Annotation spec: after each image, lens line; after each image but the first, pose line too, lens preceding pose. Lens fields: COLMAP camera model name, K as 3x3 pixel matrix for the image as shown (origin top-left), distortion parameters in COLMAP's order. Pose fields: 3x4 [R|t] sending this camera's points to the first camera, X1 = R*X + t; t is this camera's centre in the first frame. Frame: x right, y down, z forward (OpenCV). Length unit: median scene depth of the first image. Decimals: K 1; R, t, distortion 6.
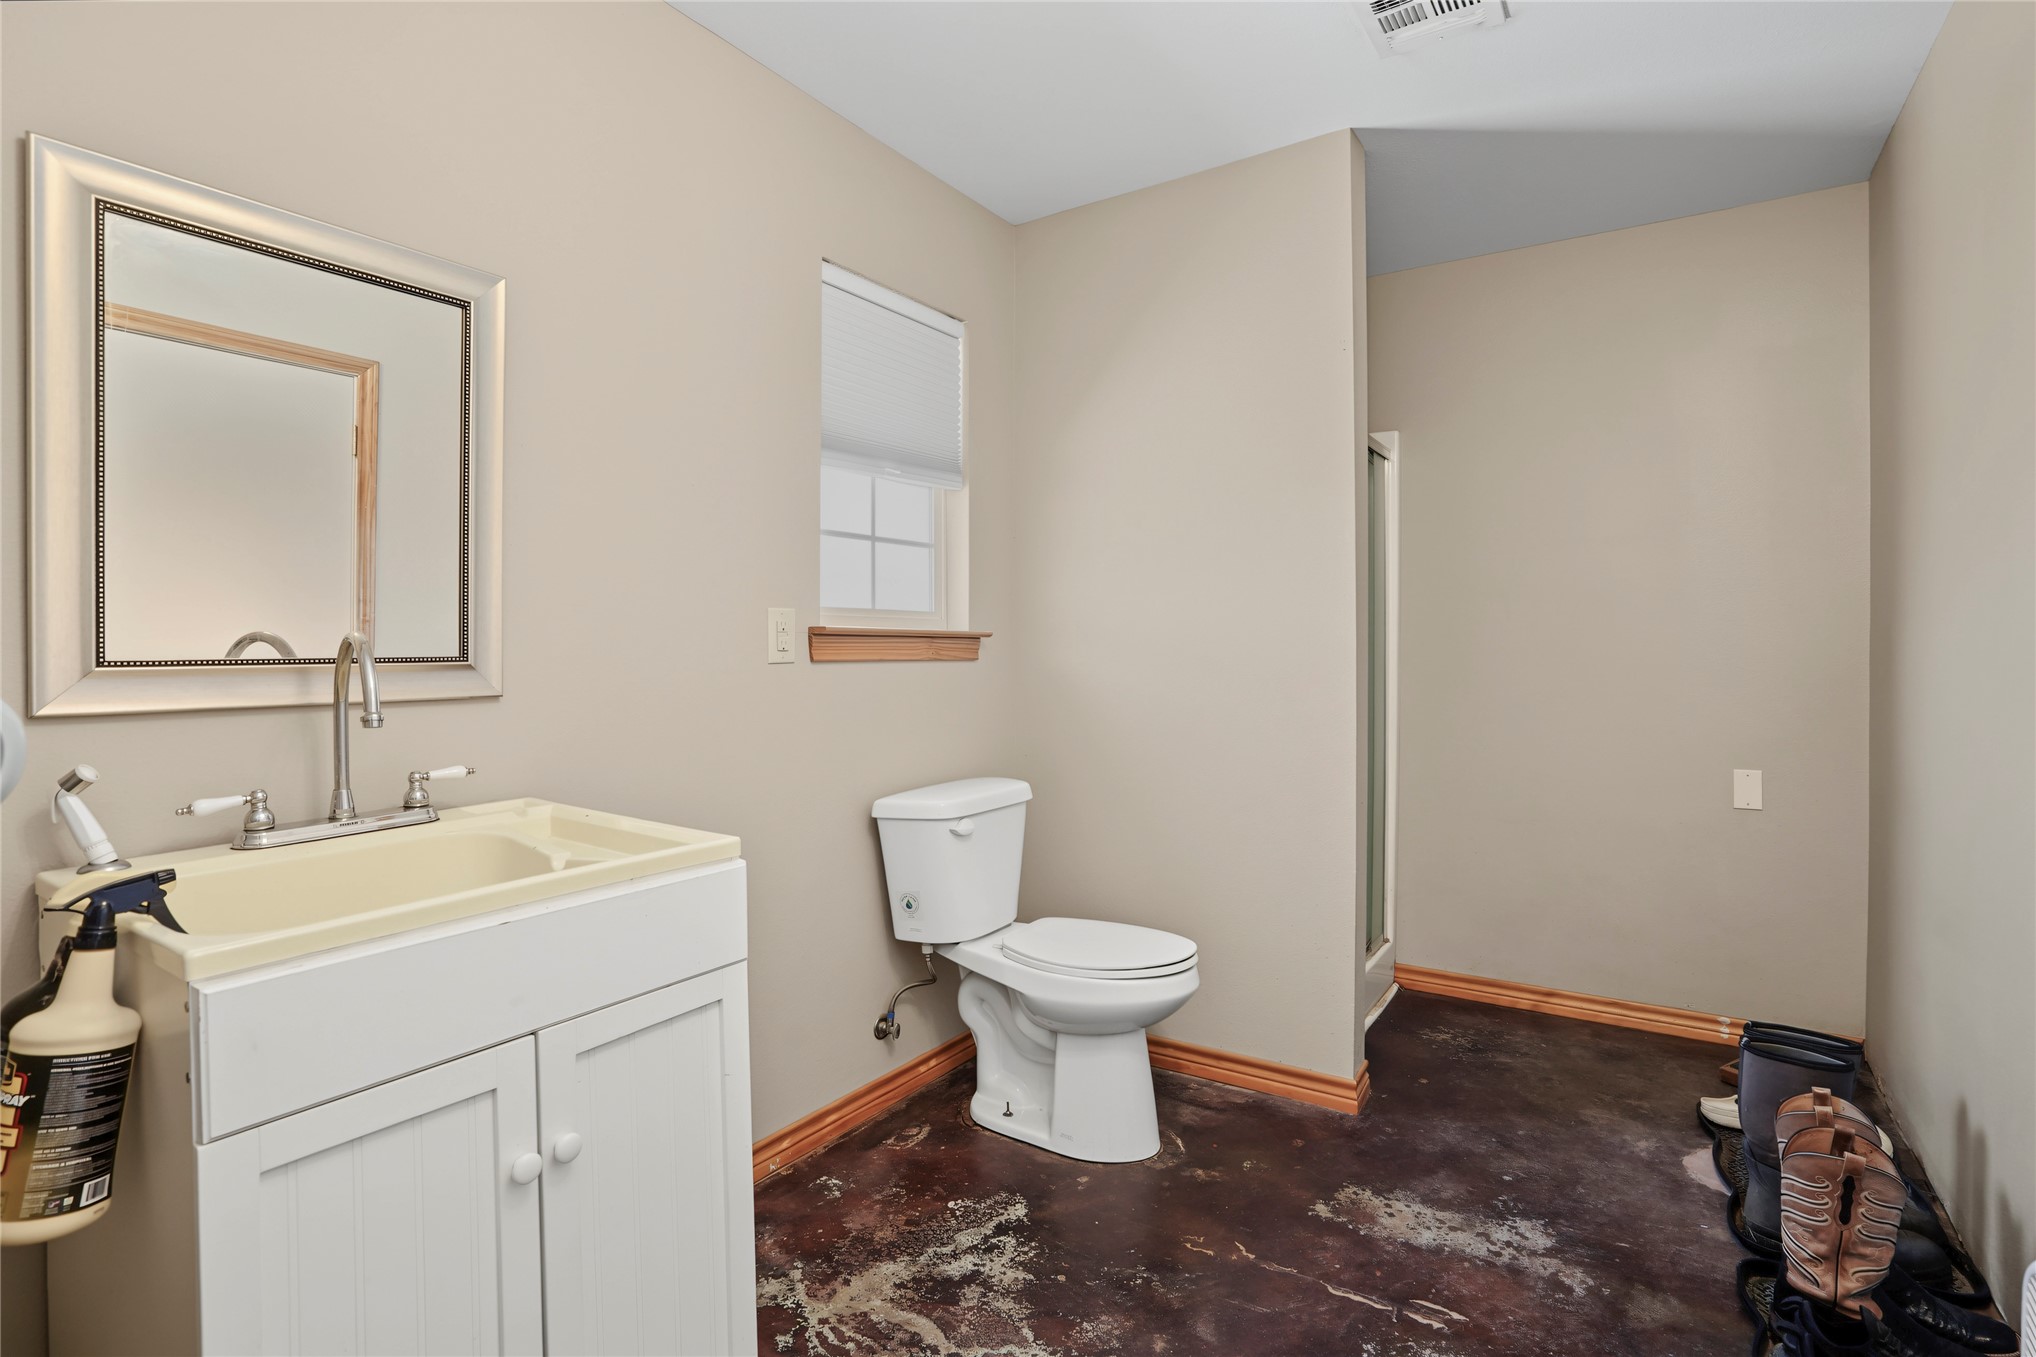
lens RADIAL K [[961.7, 0, 1026.7], [0, 961.7, 678.0], [0, 0, 1]] dist [-0.056408, 0.020724]
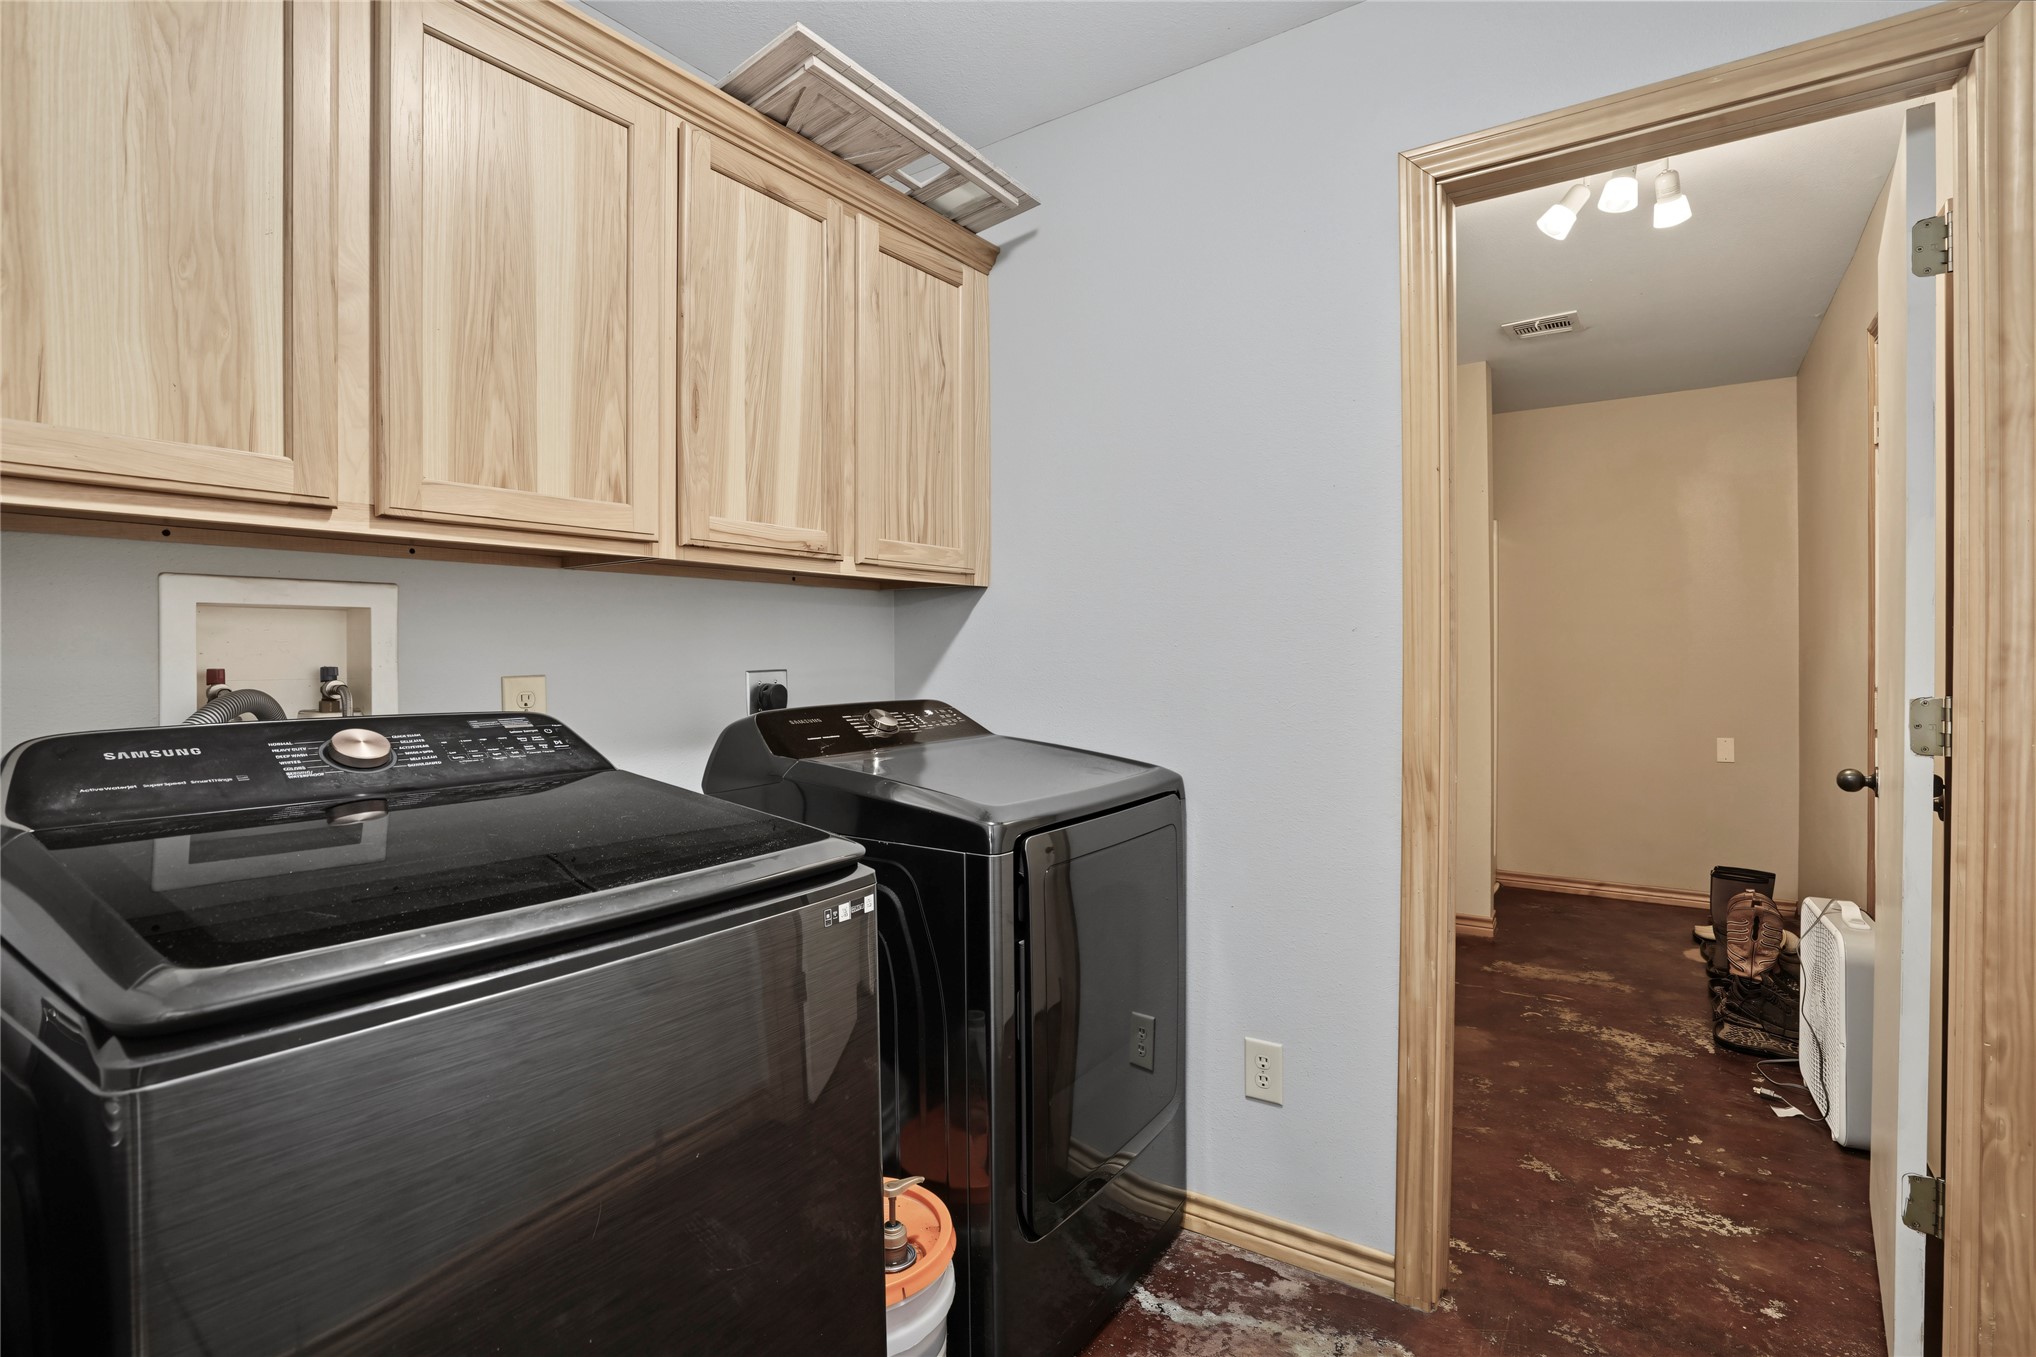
lens RADIAL K [[961.7, 0, 1026.7], [0, 961.7, 678.0], [0, 0, 1]] dist [-0.056408, 0.020724]
pose [[0.999848, -0.002648, -0.017206, -0.570112], [0.002570, 0.999986, -0.004544, -0.000534], [0.017218, 0.004499, 0.999842, -0.895424]]
